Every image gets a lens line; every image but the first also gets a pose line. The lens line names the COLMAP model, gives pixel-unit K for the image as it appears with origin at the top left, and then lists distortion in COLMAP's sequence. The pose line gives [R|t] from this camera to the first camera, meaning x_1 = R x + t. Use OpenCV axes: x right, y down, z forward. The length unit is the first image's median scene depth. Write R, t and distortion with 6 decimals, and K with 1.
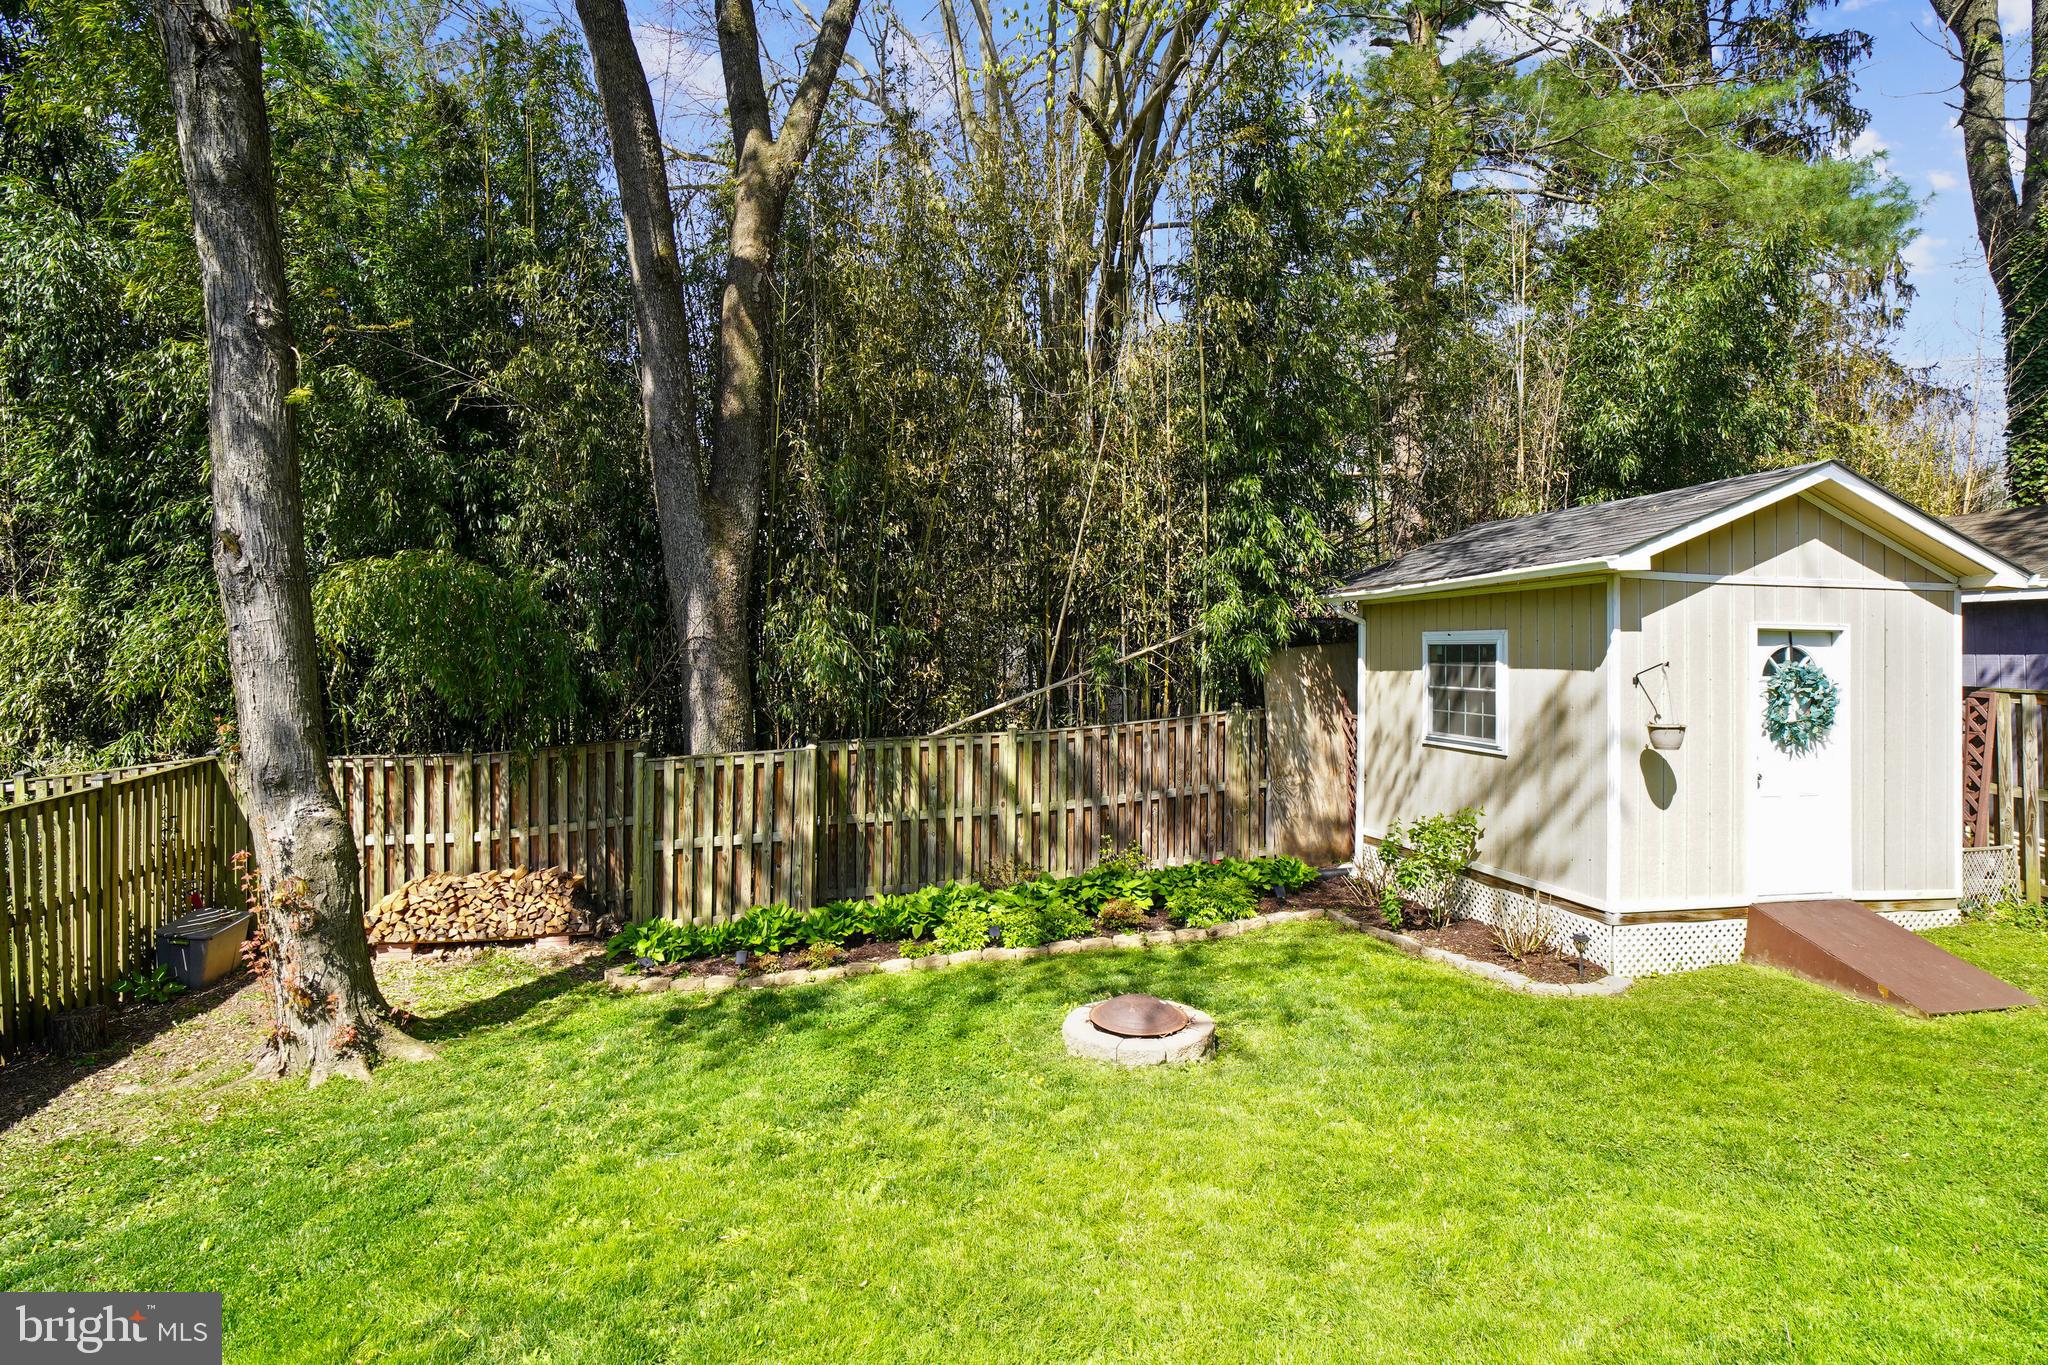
lens RADIAL K [[1097.6, 0, 1039.3], [0, 1097.6, 630.8], [0, 0, 1]] dist [-0.040378, 0.018341]
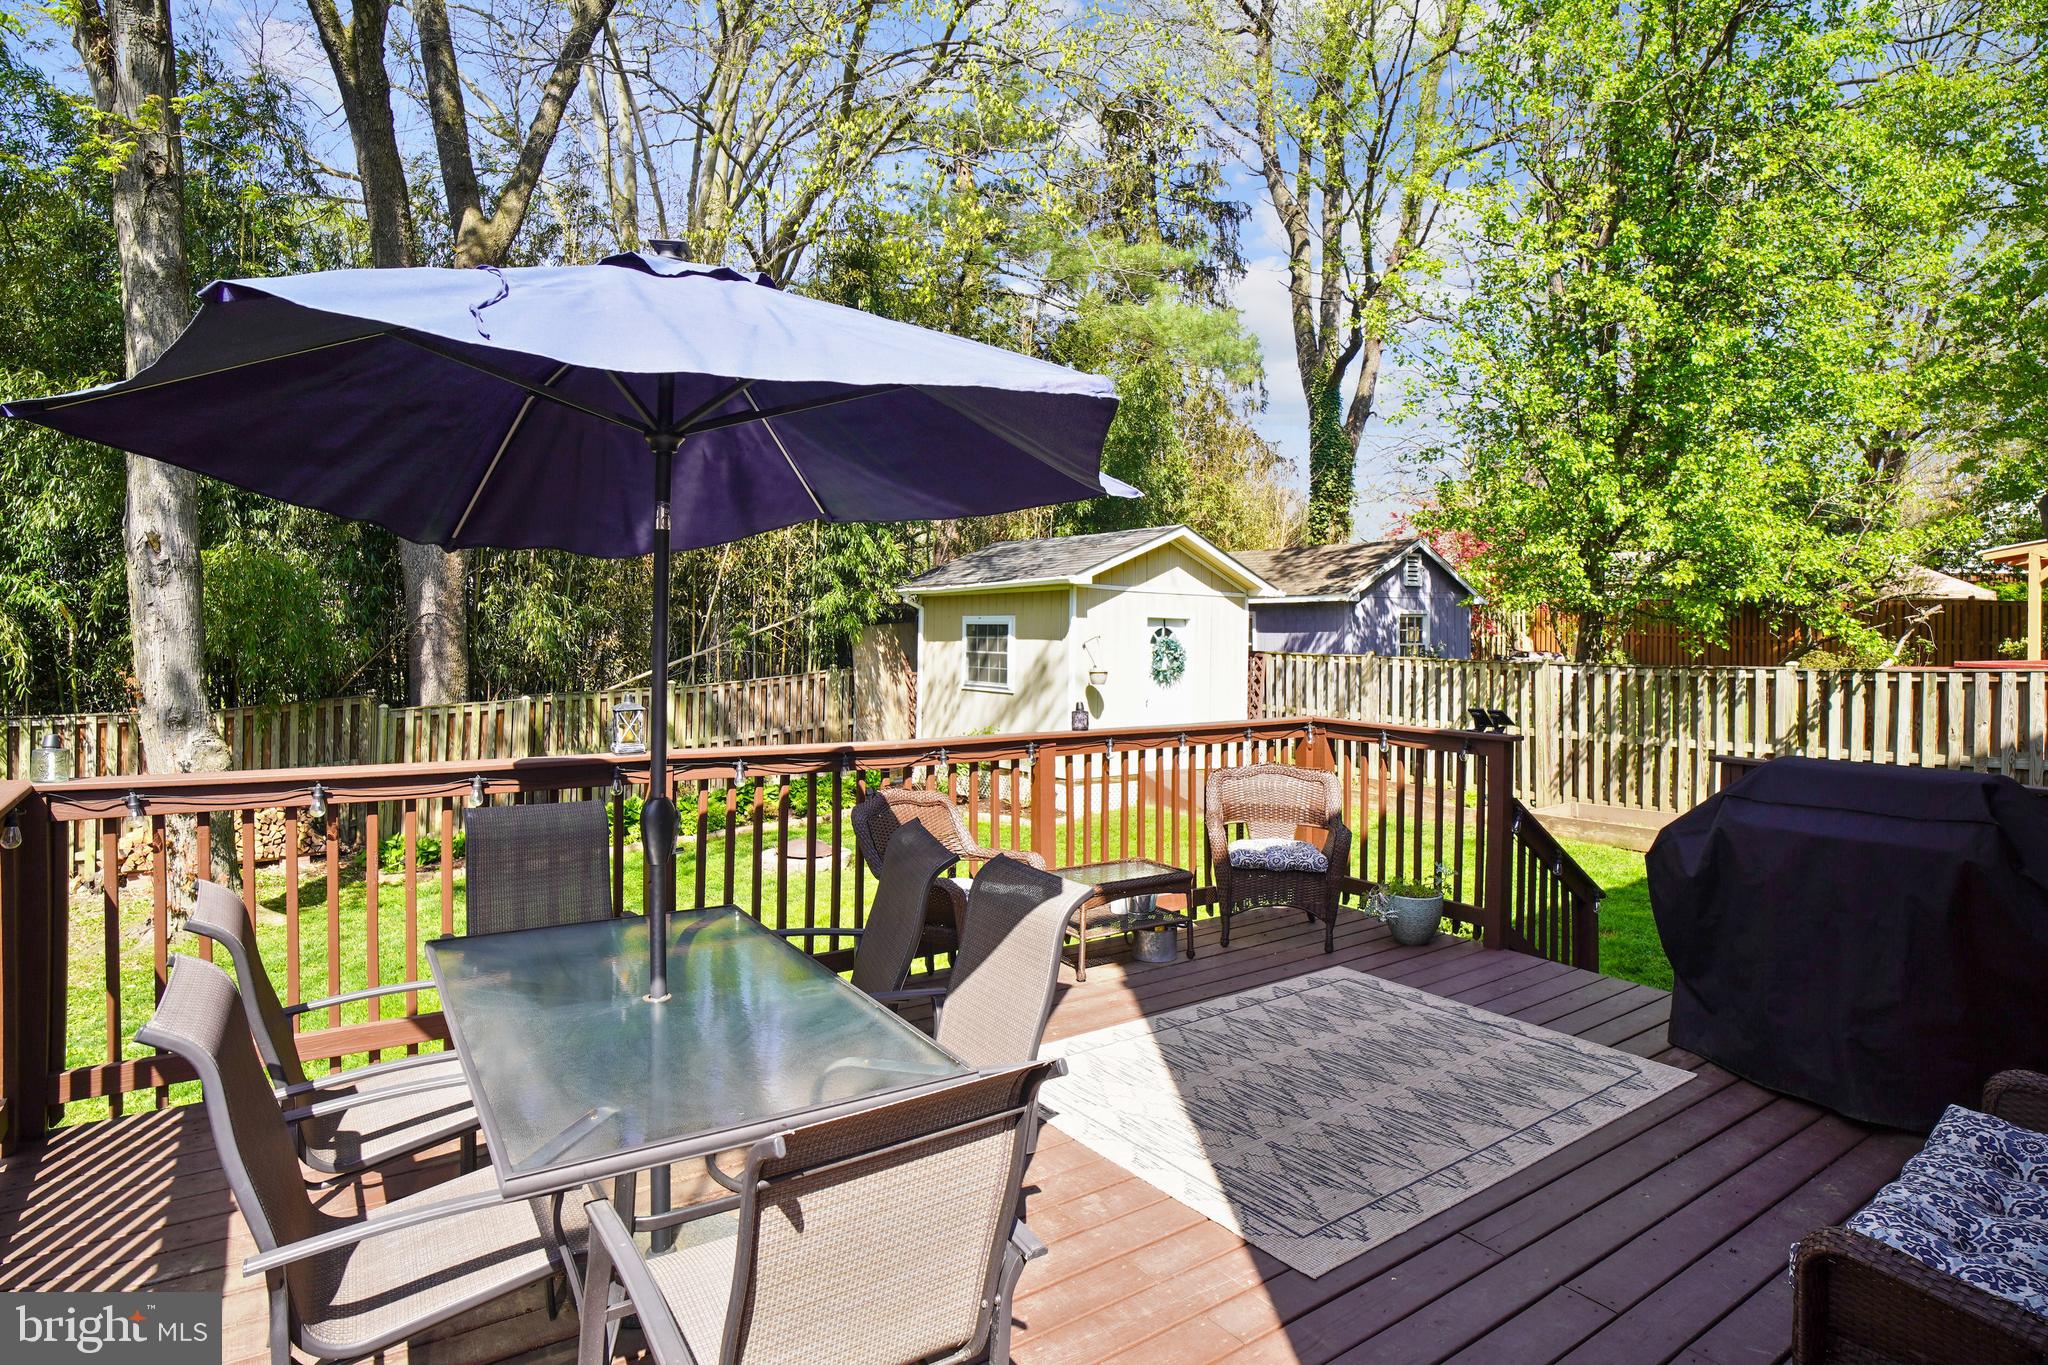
lens RADIAL K [[1097.6, 0, 1018.1], [0, 1097.6, 602.9], [0, 0, 1]] dist [-0.040378, 0.018341]
pose [[0.914309, 0.016431, 0.404685, -0.192211], [-0.014932, 0.999865, -0.006862, -0.007461], [-0.404743, 0.000231, 0.914431, -0.417986]]
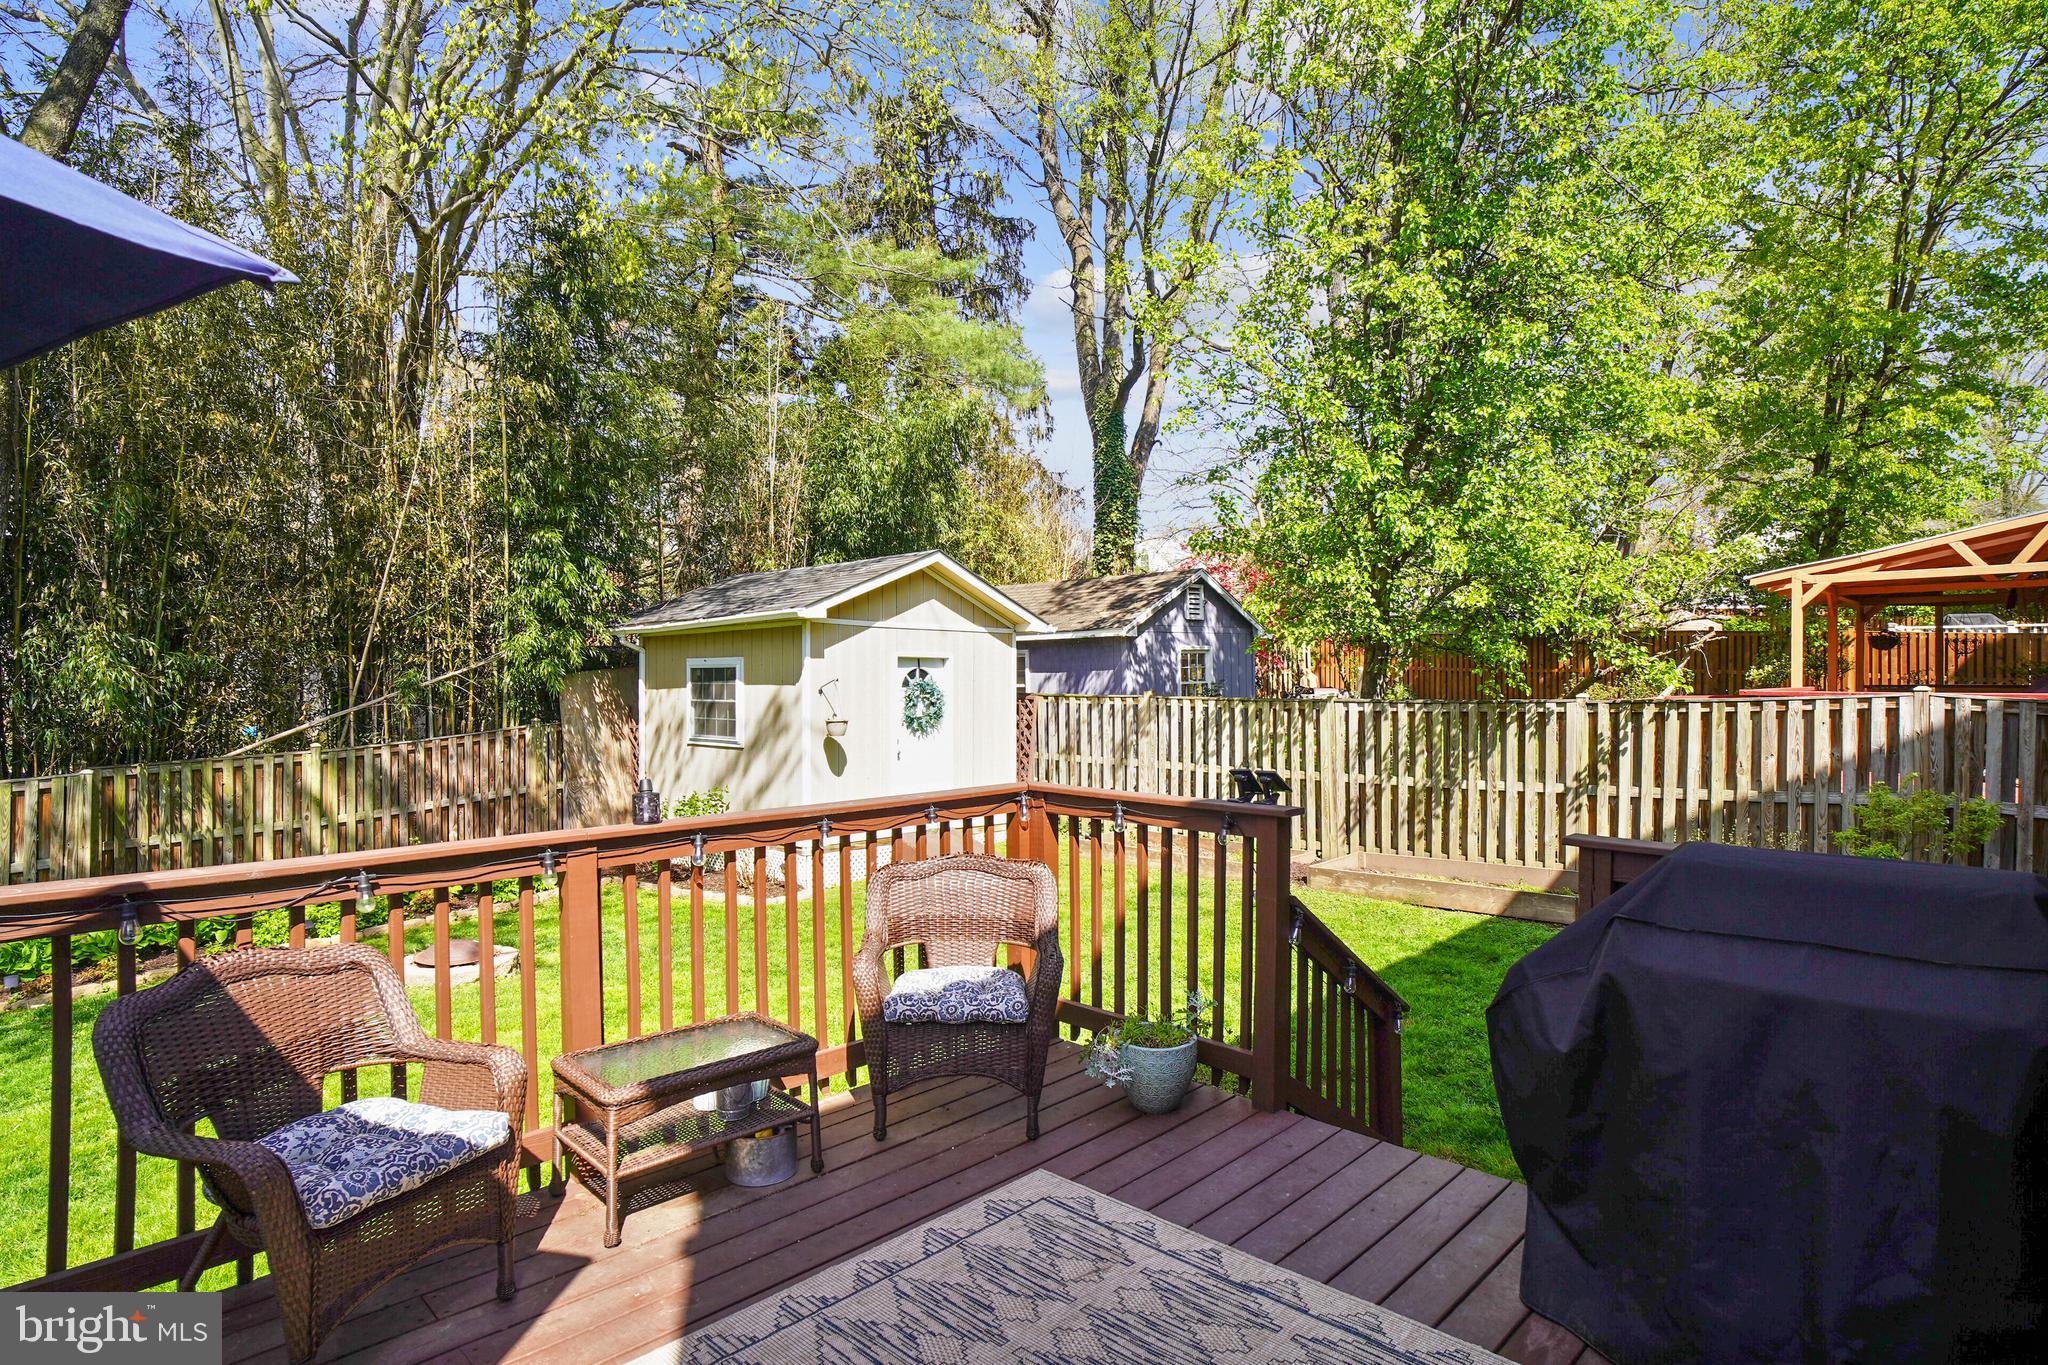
lens RADIAL K [[1097.6, 0, 1019.7], [0, 1097.6, 665.8], [0, 0, 1]] dist [-0.040378, 0.018341]
pose [[0.830050, -0.004011, 0.557675, -0.046282], [-0.001181, 0.999959, 0.008950, -0.002034], [-0.557688, -0.008088, 0.830011, -0.293540]]
